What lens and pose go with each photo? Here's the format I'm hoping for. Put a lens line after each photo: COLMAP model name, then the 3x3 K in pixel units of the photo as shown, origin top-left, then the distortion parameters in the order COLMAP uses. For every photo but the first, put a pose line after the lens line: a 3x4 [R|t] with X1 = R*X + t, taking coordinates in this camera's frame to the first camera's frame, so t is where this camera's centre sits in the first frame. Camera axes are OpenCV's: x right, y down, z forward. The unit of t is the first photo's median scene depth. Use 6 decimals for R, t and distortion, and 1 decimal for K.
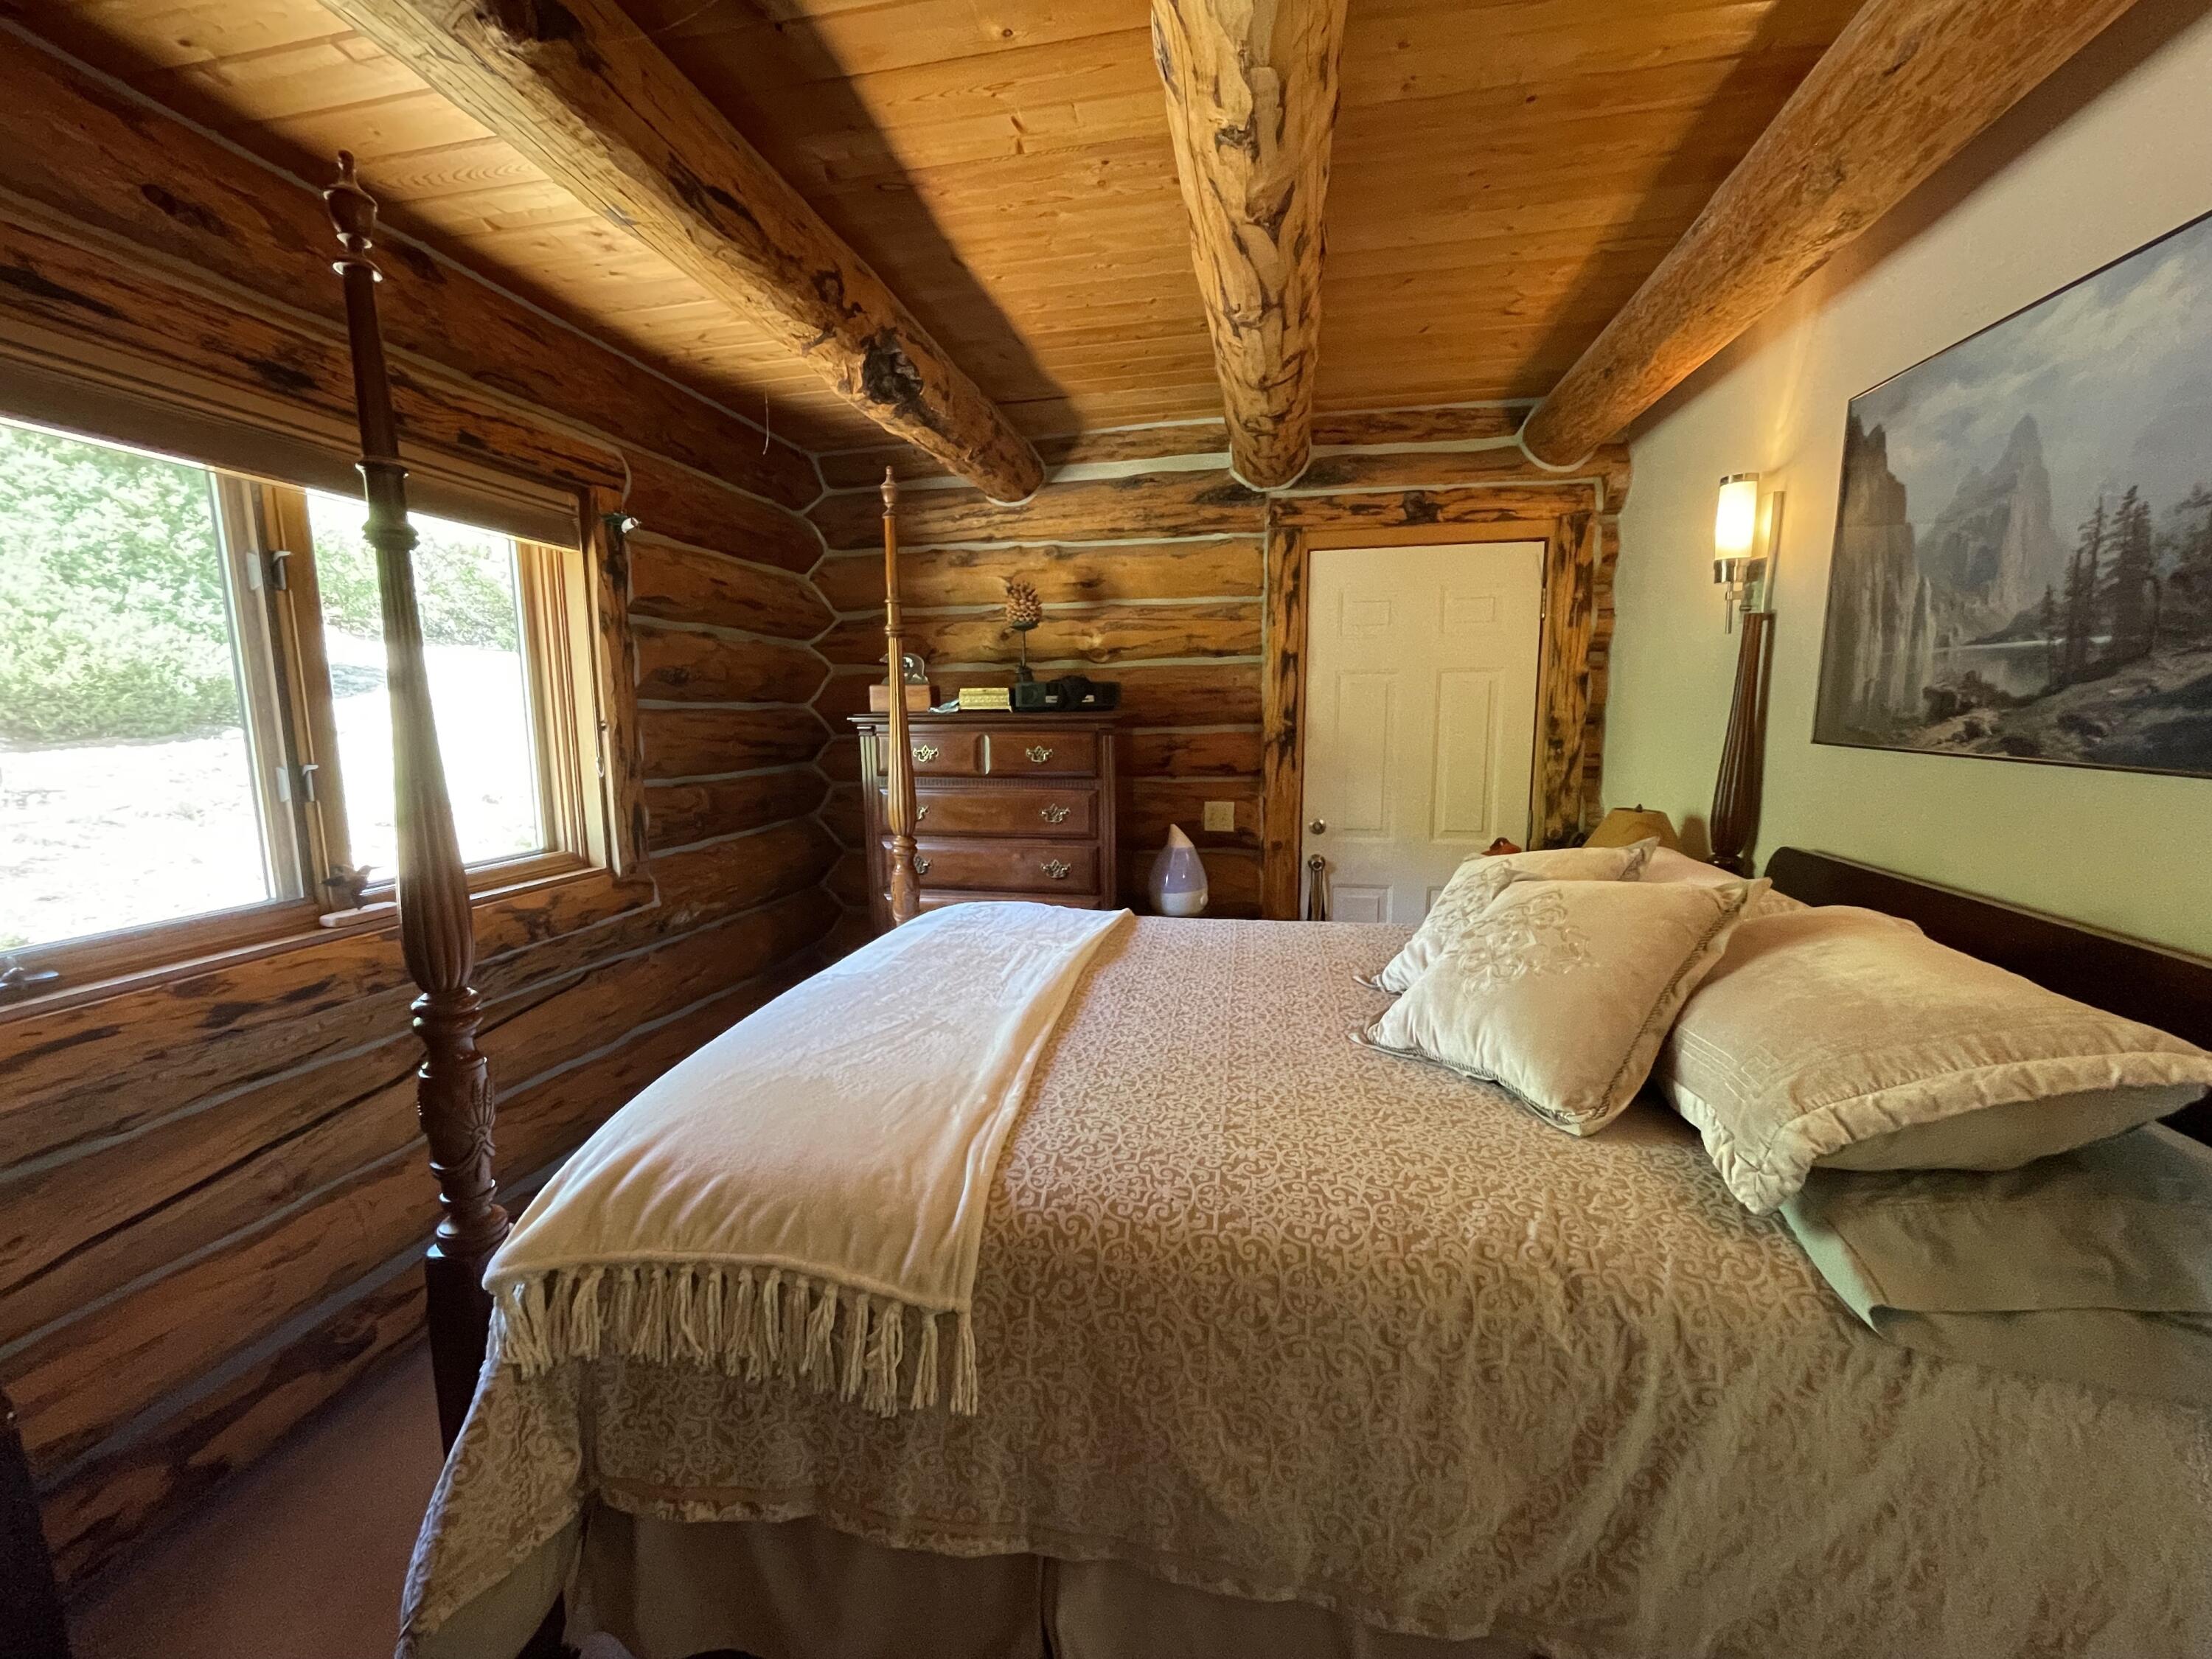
lens RADIAL K [[895.2, 0, 1086.2], [0, 895.2, 837.2], [0, 0, 1]] dist [-0.003381, 0.000762]
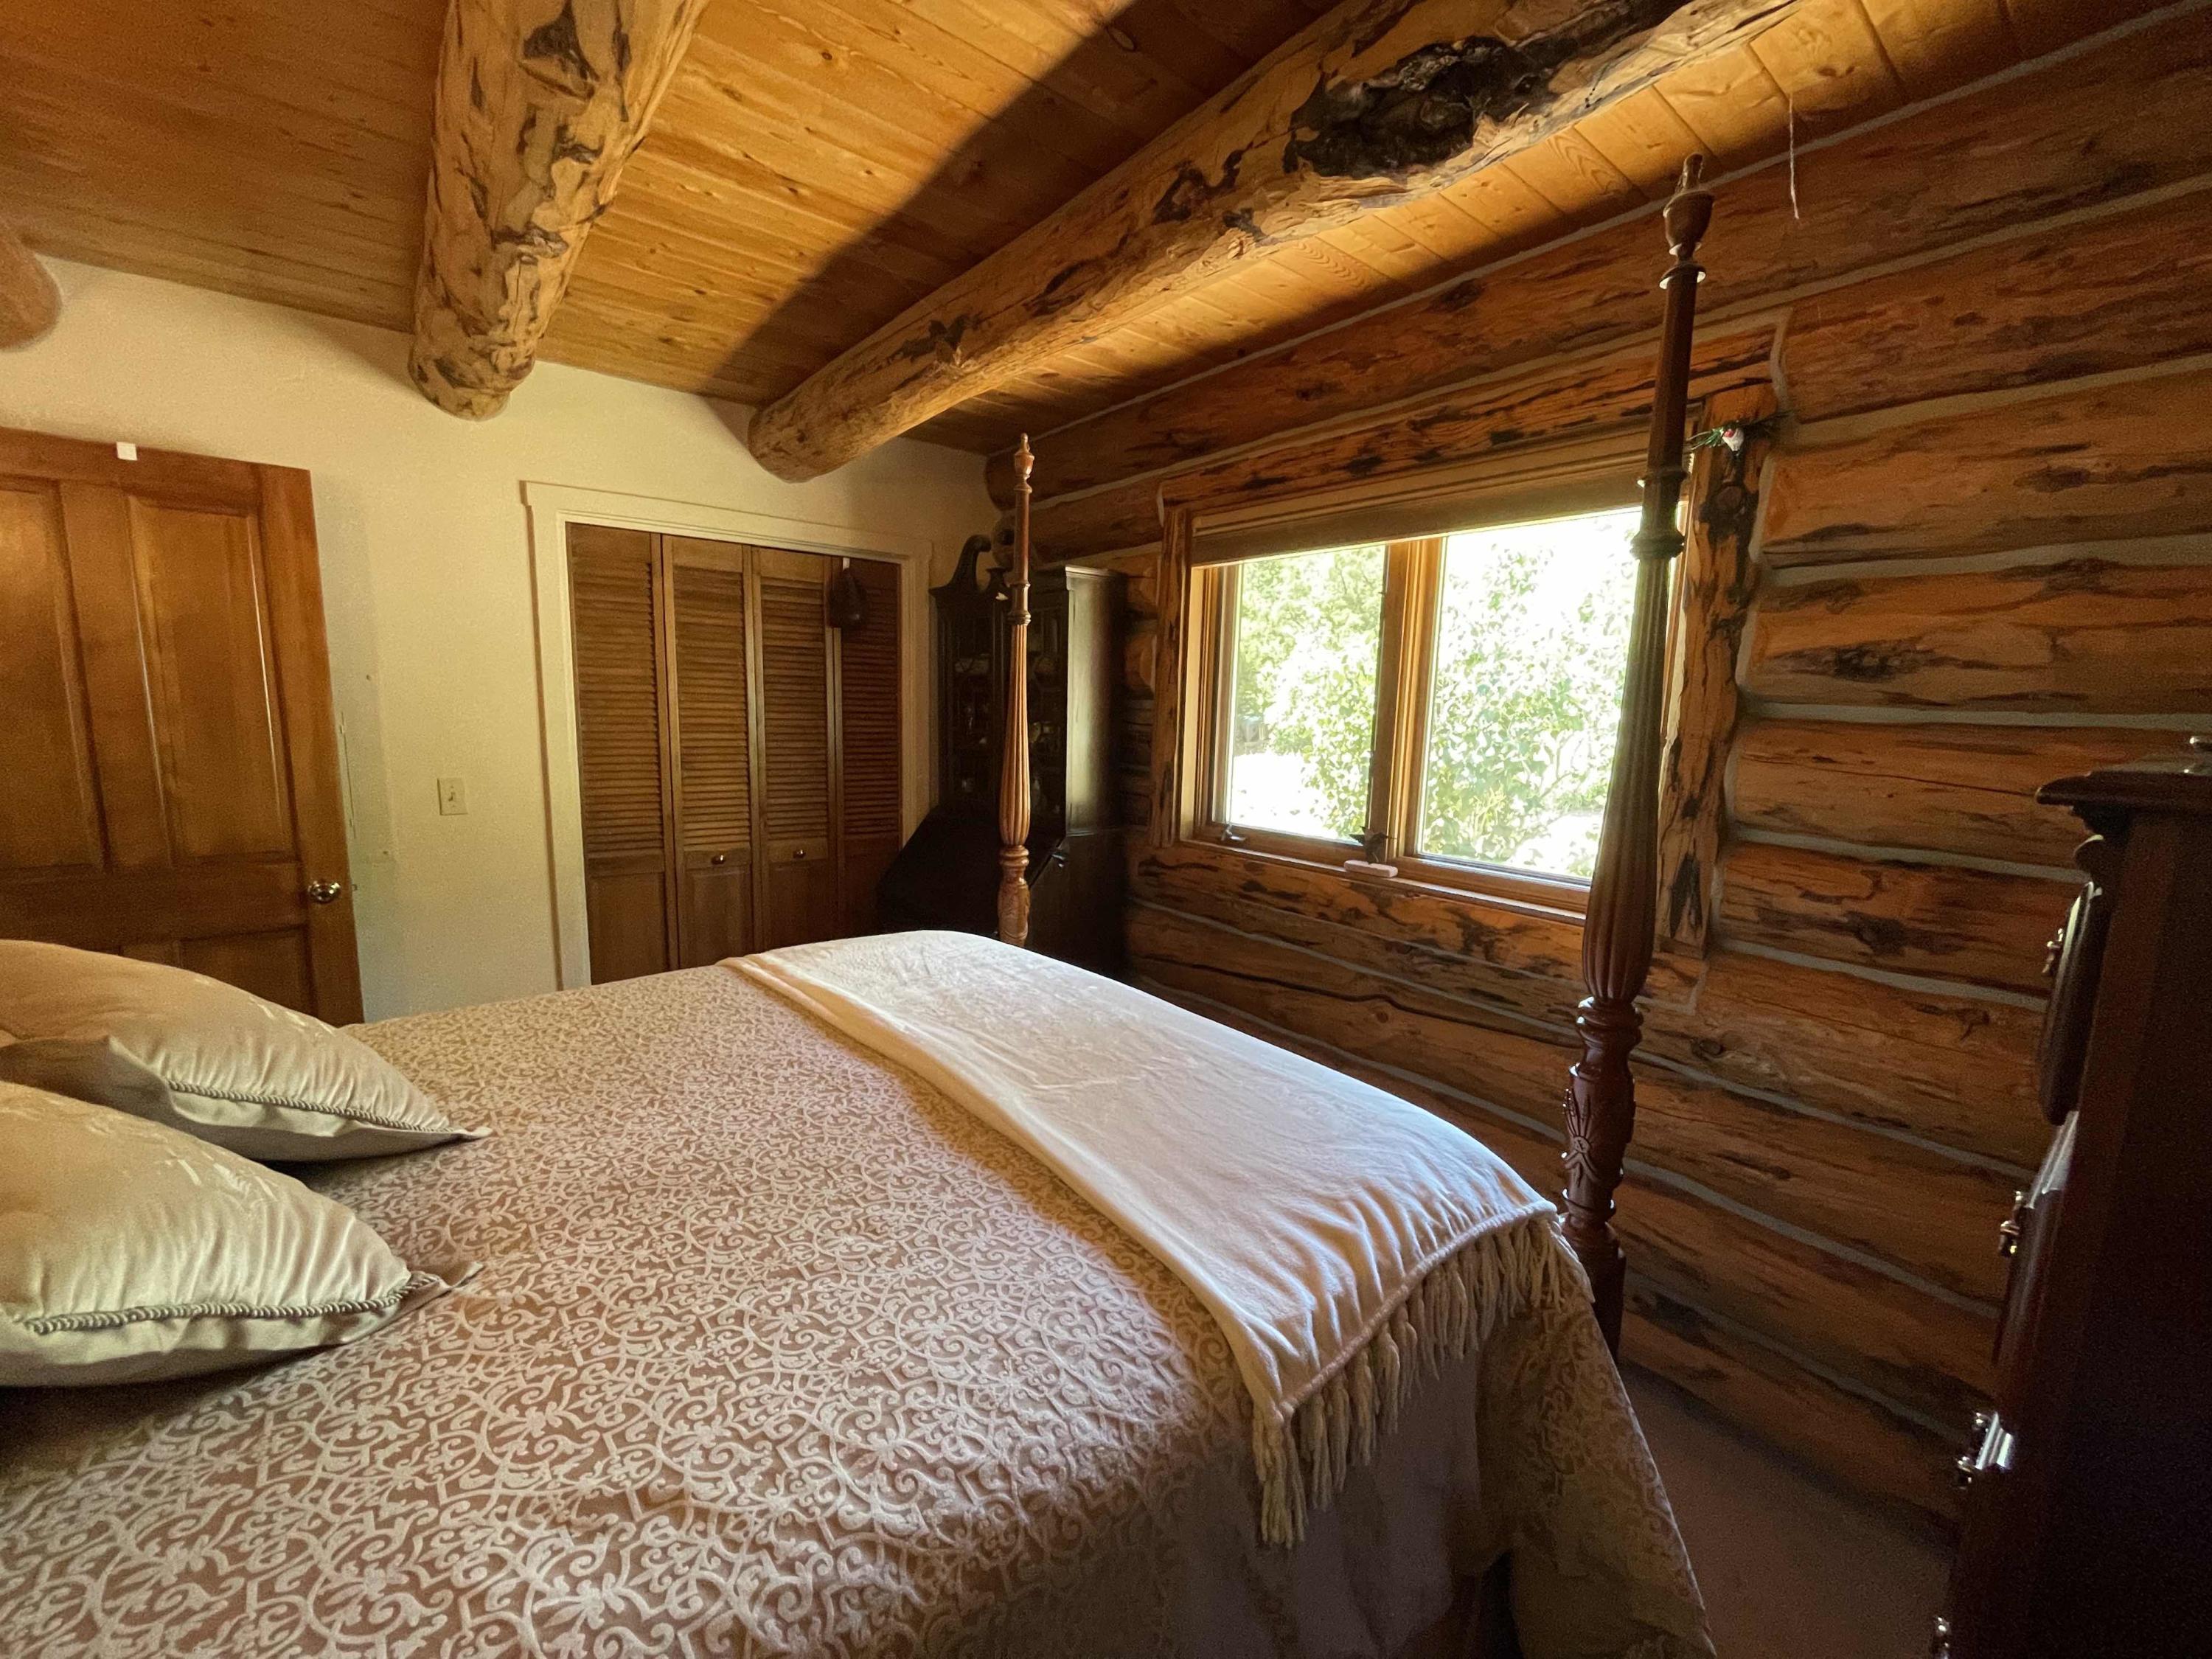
lens RADIAL K [[895.2, 0, 1086.2], [0, 895.2, 837.2], [0, 0, 1]] dist [-0.003381, 0.000762]
pose [[-0.648160, 0.106983, -0.753952, 0.450954], [-0.127224, 0.960953, 0.245729, -0.237629], [0.750802, 0.255193, -0.609240, 1.574078]]
